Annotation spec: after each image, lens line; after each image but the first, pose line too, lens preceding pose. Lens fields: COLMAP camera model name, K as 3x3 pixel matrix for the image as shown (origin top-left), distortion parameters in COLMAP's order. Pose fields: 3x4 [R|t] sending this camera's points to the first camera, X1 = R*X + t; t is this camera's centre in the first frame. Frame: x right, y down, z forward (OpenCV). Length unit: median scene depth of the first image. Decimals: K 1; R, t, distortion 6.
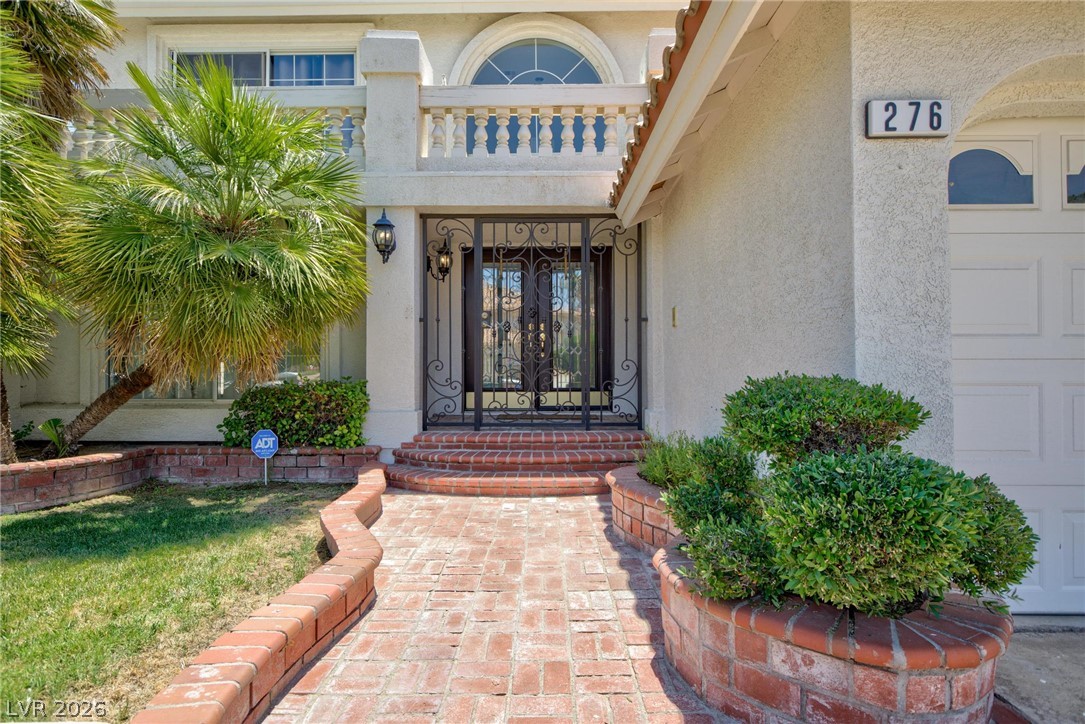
lens RADIAL K [[561.7, 0, 542.5], [0, 561.7, 362.0], [0, 0, 1]] dist [-0.000784, 0.000012]
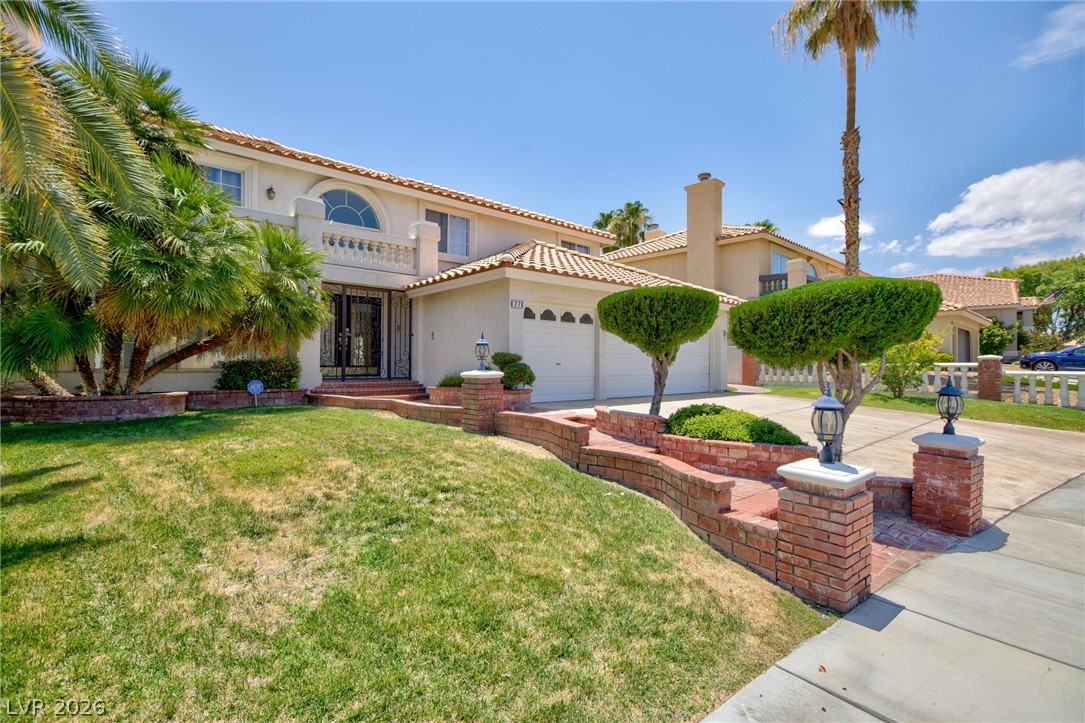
lens RADIAL K [[505.6, 0, 535.3], [0, 505.6, 361.2], [0, 0, 1]] dist [0.003704, 0.000344]
pose [[0.735019, 0.014499, 0.677891, -0.983234], [-0.004305, 0.999851, -0.016718, 0.076447], [-0.678032, 0.009370, 0.734972, -1.042470]]
